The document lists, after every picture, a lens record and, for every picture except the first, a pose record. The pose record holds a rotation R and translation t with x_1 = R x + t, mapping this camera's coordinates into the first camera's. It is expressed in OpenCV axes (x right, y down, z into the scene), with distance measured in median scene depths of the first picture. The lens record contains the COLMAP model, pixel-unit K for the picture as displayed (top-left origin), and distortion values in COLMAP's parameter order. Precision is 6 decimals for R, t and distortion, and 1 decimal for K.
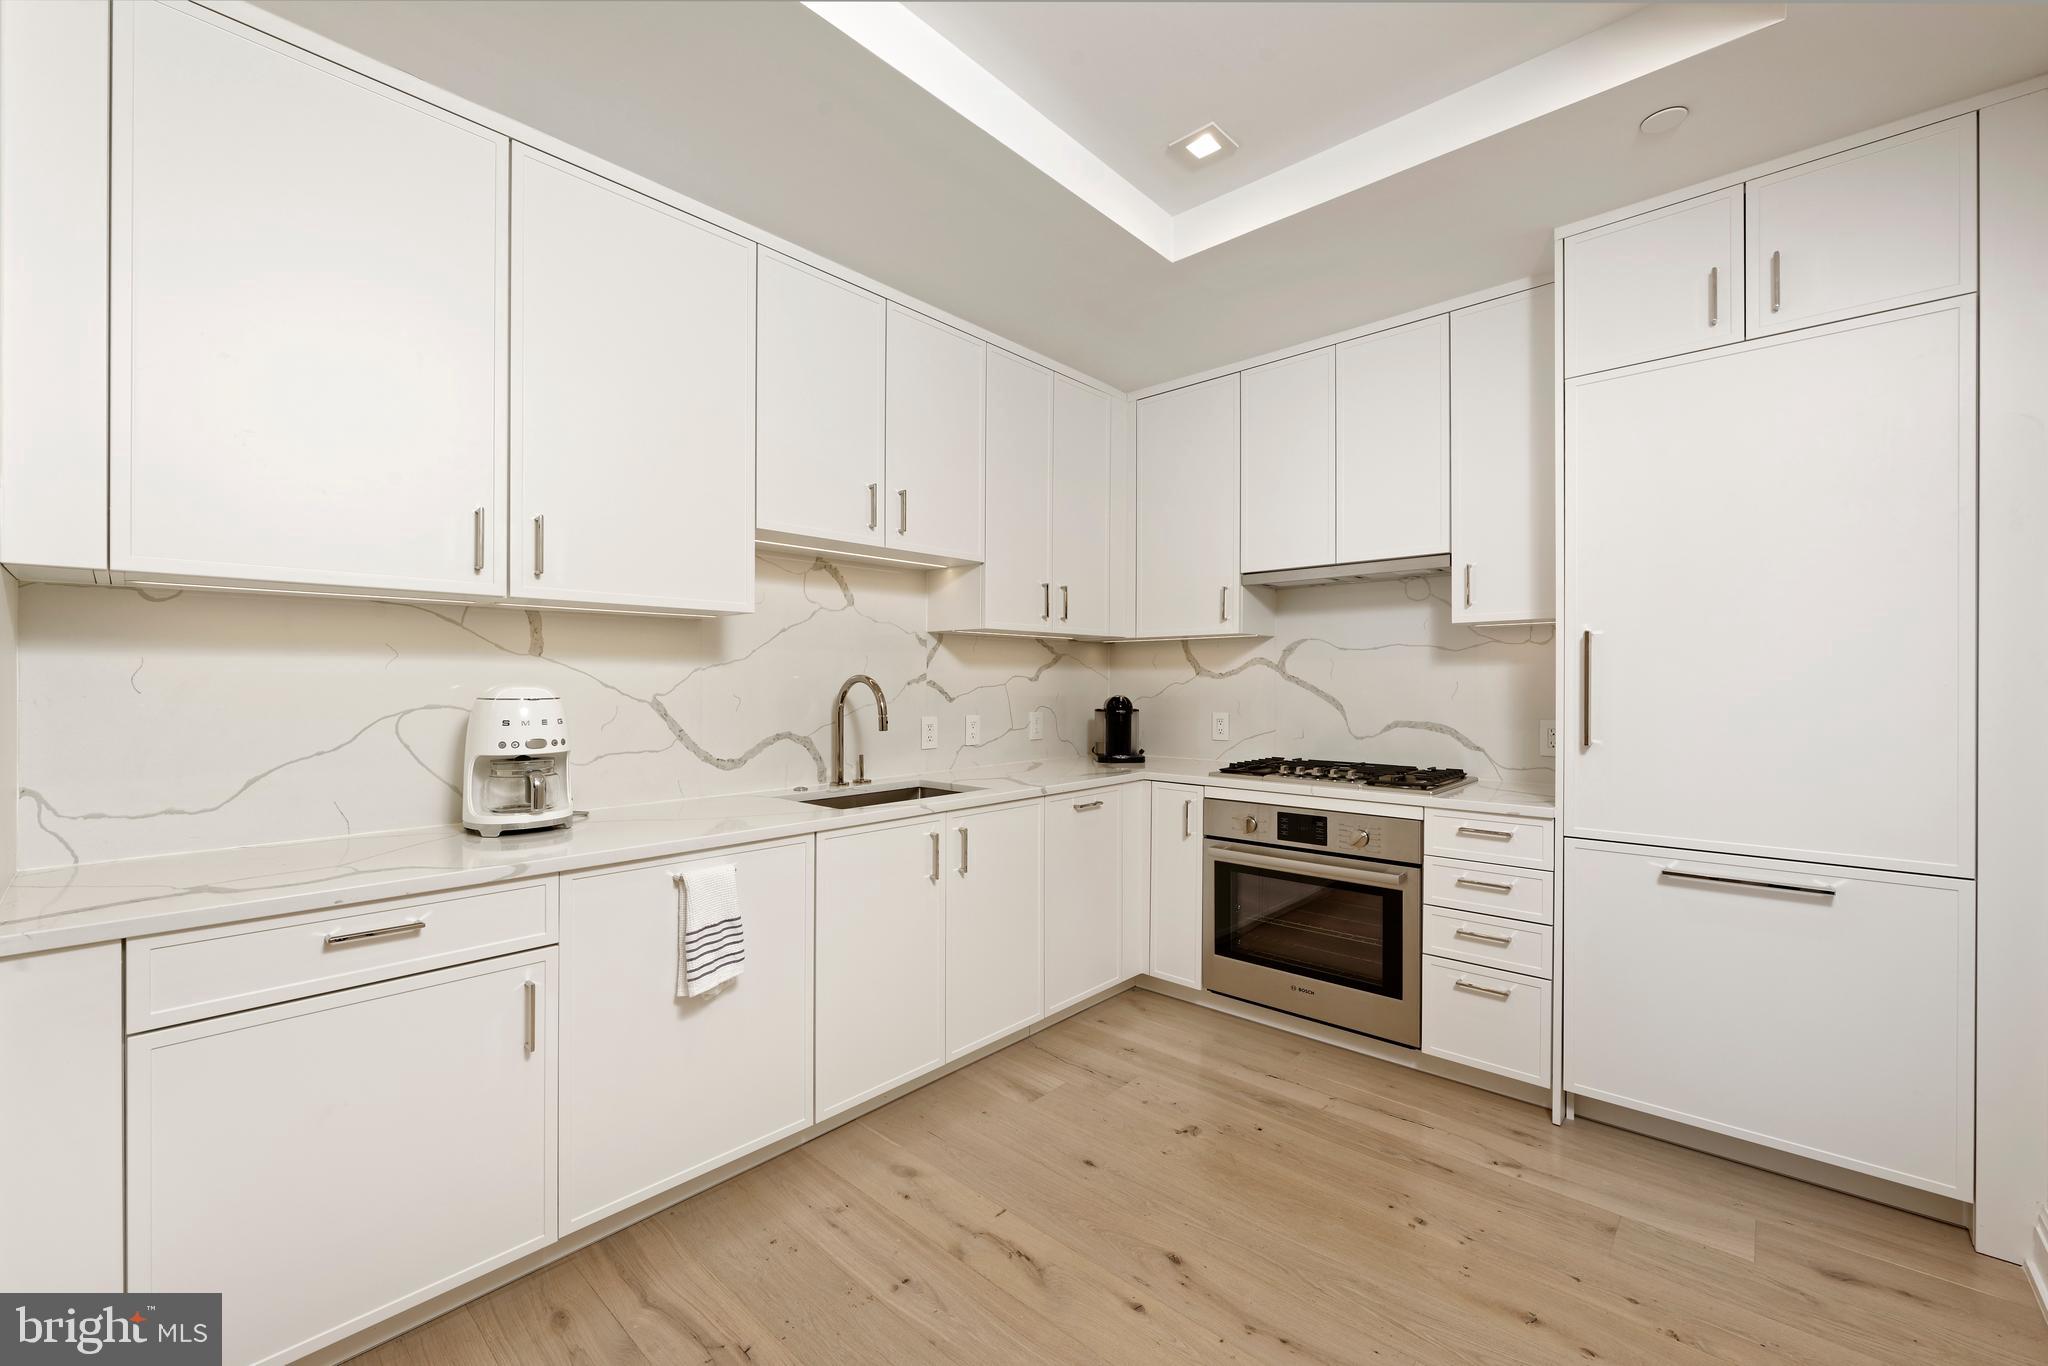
lens RADIAL K [[819.9, 0, 1014.9], [0, 819.9, 688.2], [0, 0, 1]] dist [-0.000792, -0.000028]
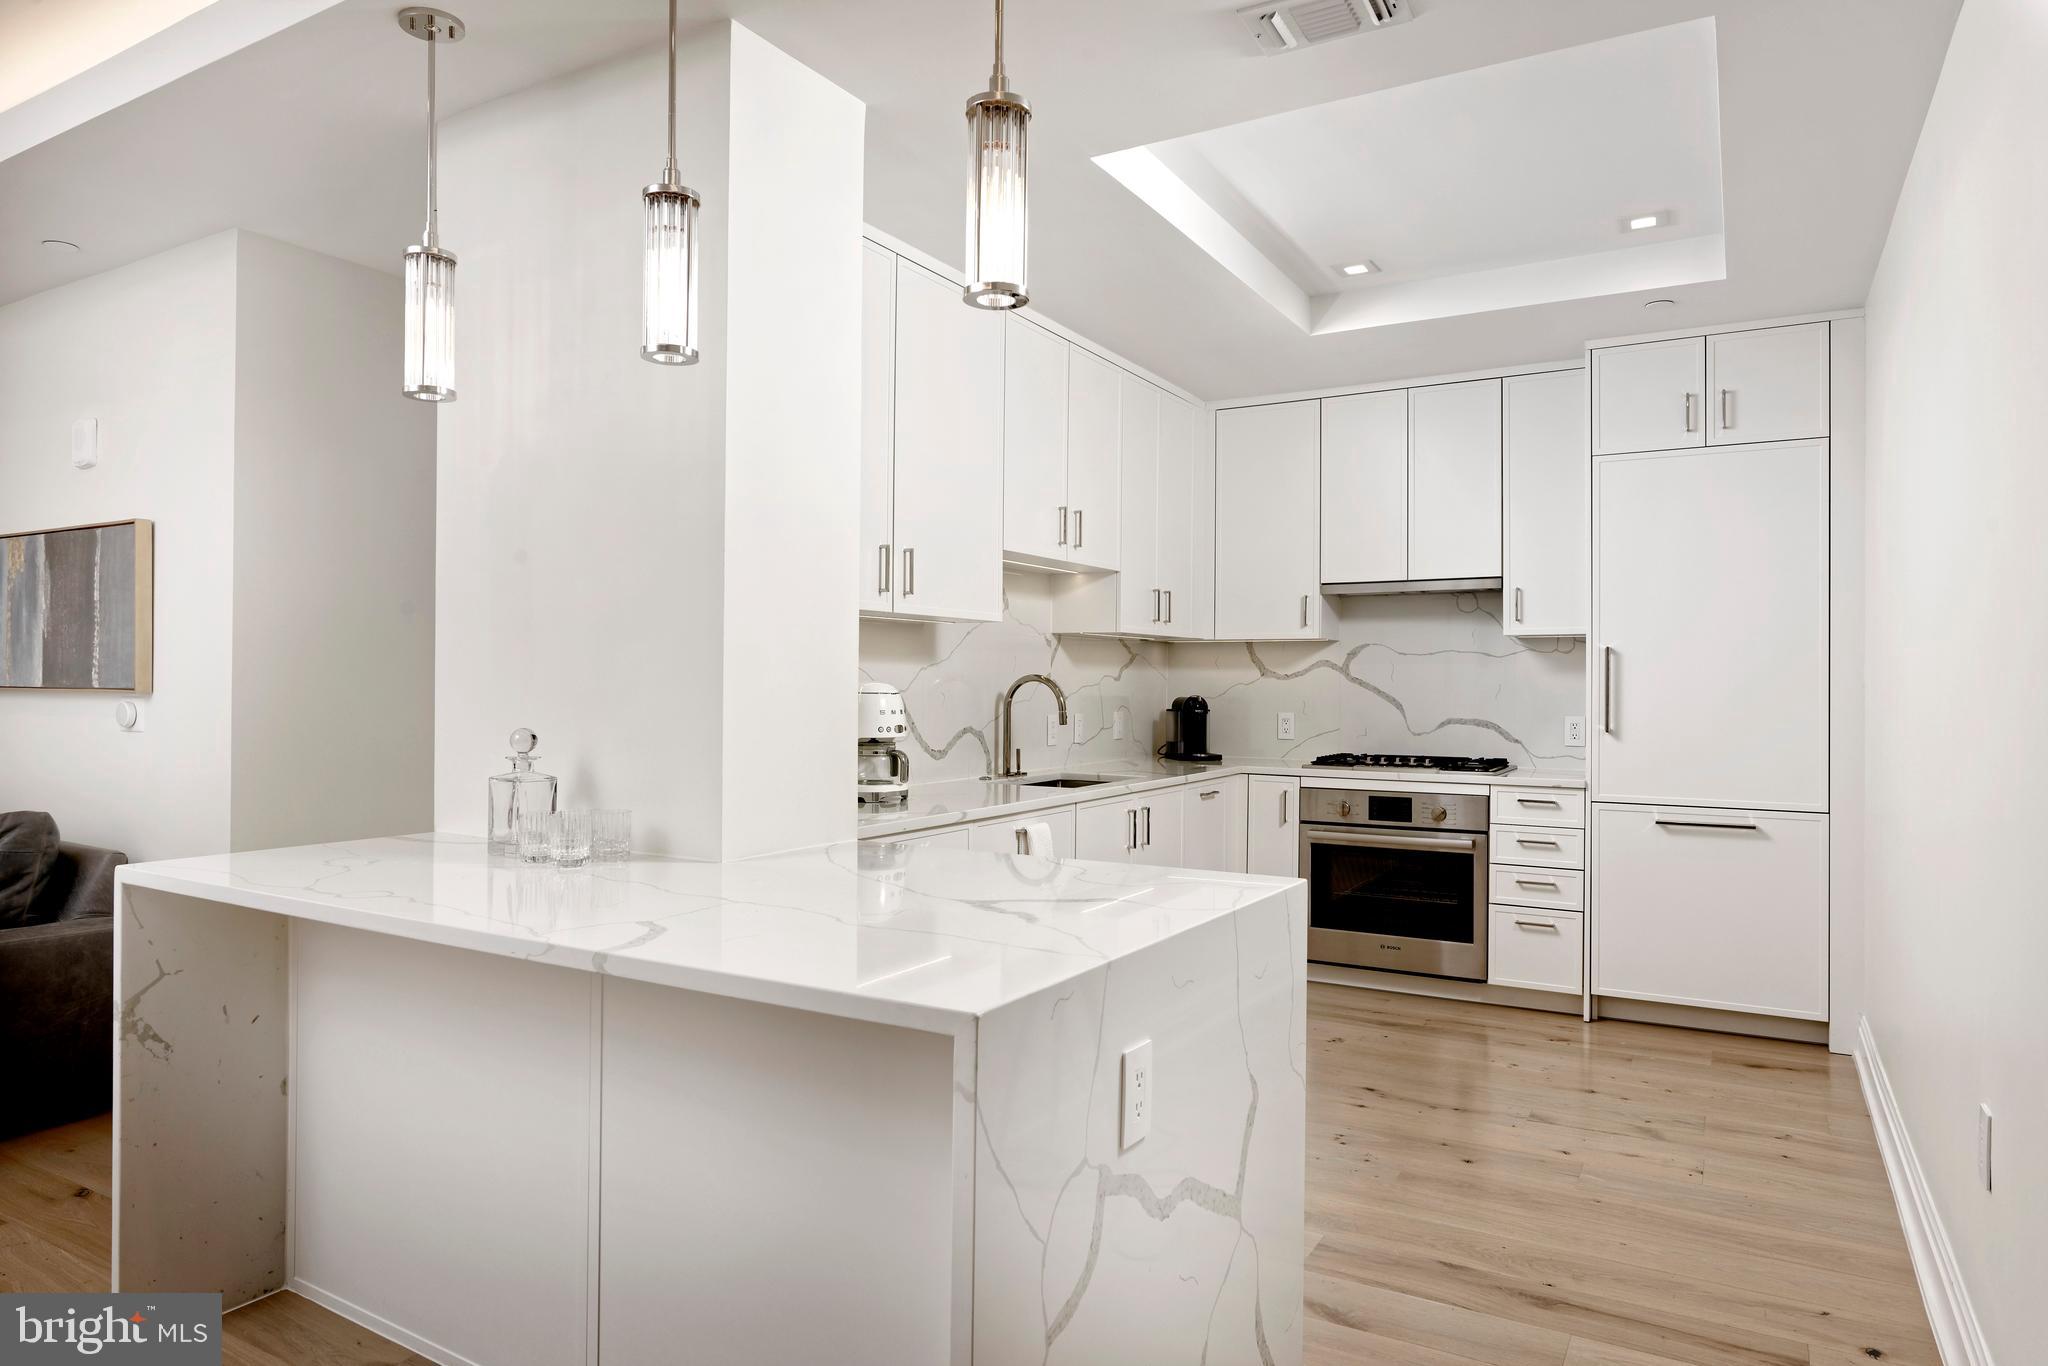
lens RADIAL K [[1322.6, 0, 1024.0], [0, 1322.6, 683.0], [0, 0, 1]] dist [-0.019591, 0.000191]
pose [[0.969072, 0.006587, 0.246690, -0.603780], [-0.005187, 0.999967, -0.006327, 0.006002], [-0.246724, 0.004852, 0.969074, -0.676907]]
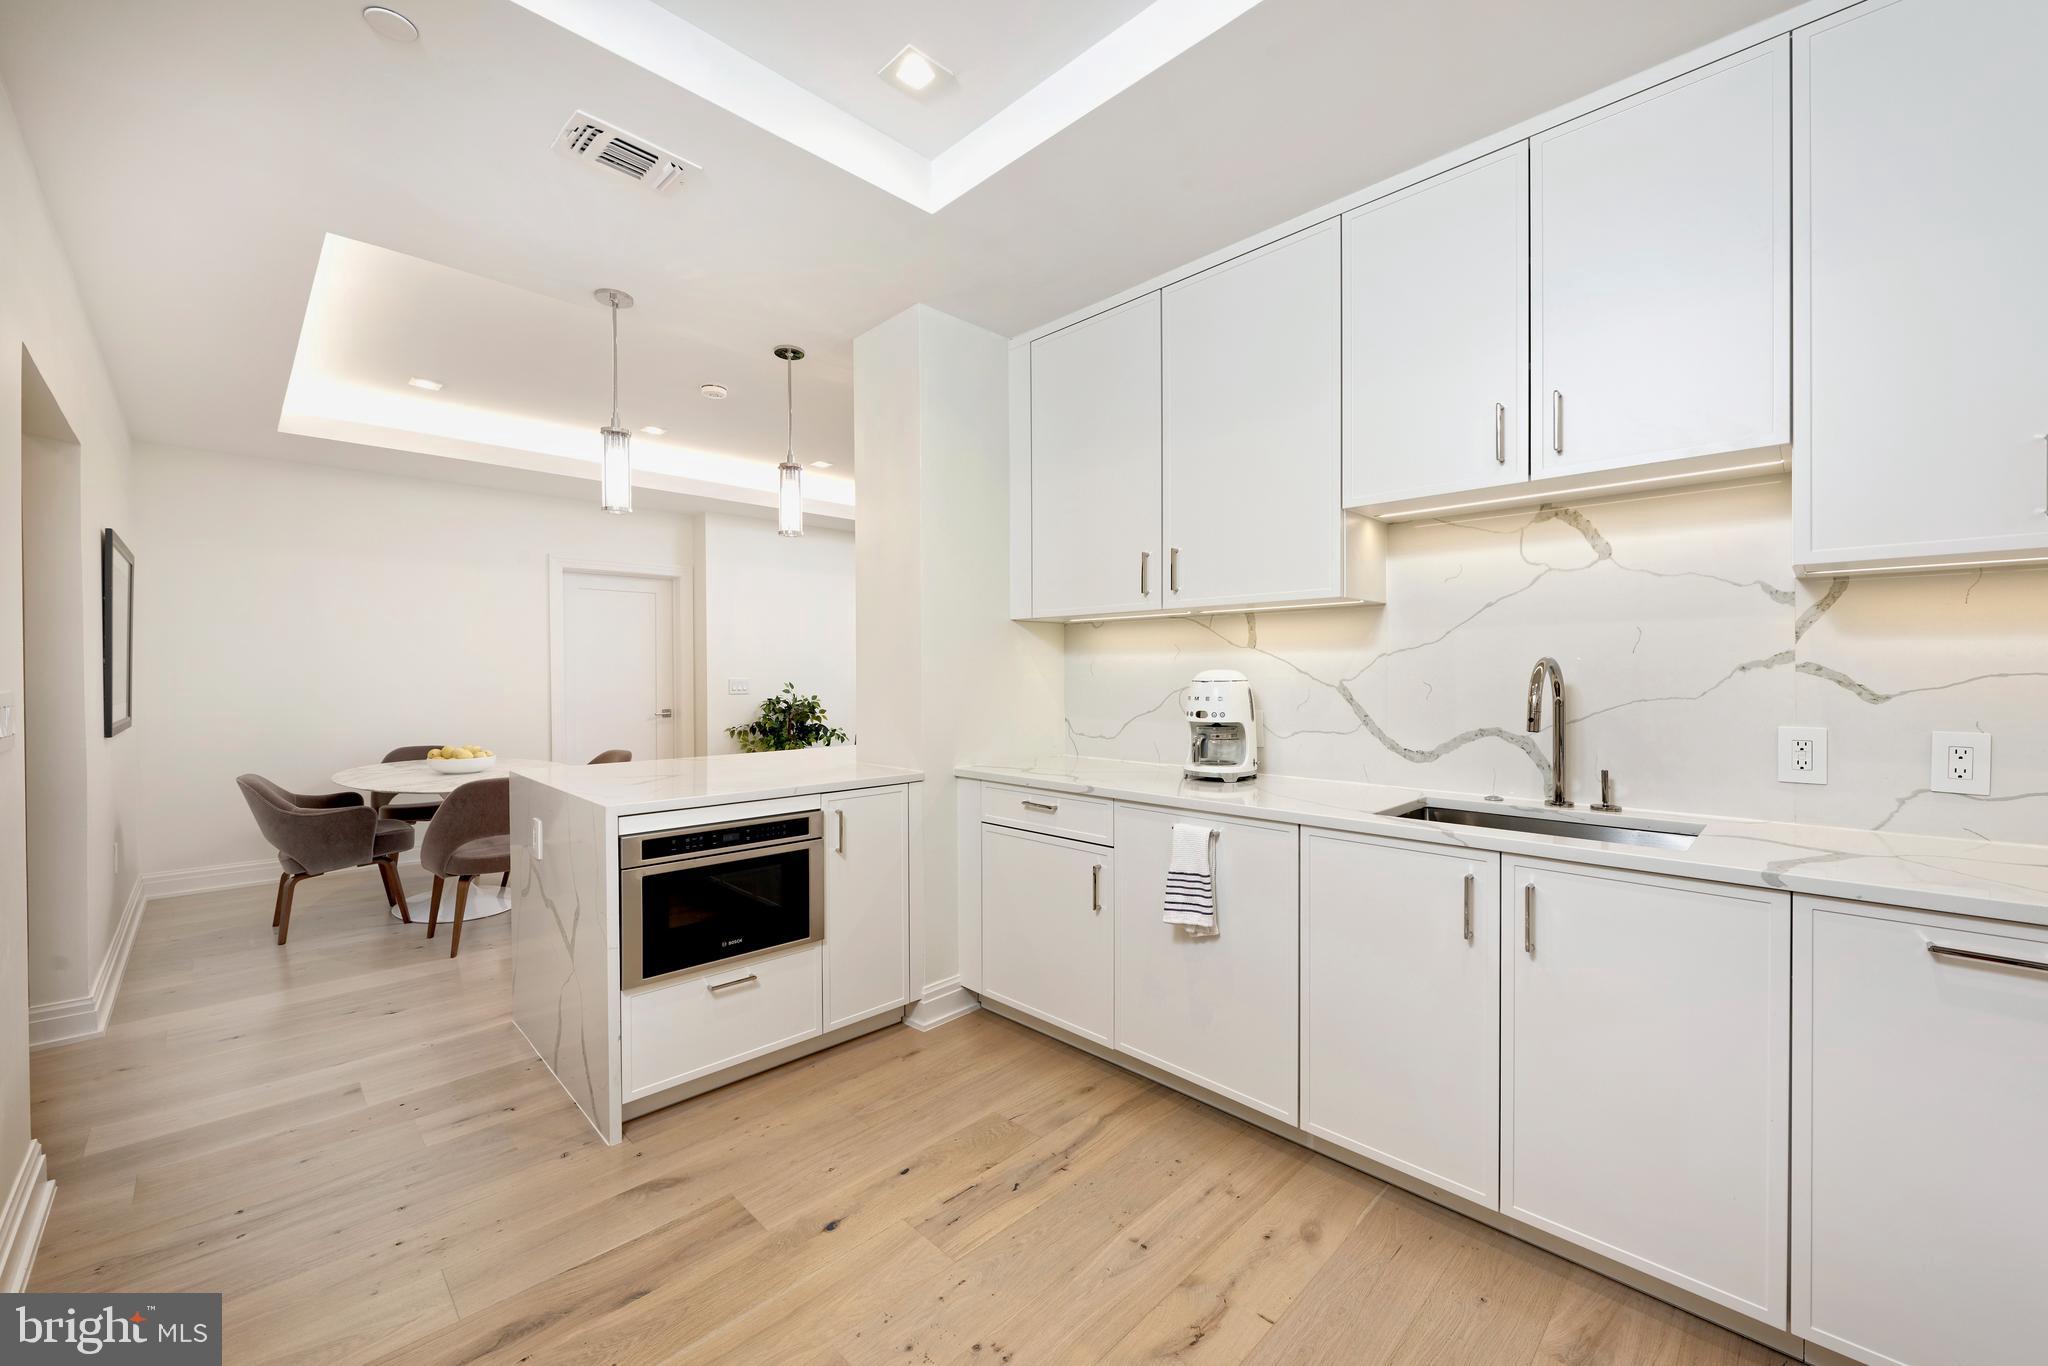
lens RADIAL K [[819.9, 0, 1014.9], [0, 819.9, 688.2], [0, 0, 1]] dist [-0.000792, -0.000028]
pose [[-0.050760, 0.022481, -0.998458, 0.531881], [-0.002680, 0.999740, 0.022646, -0.003418], [0.998707, 0.003825, -0.050687, 0.527488]]
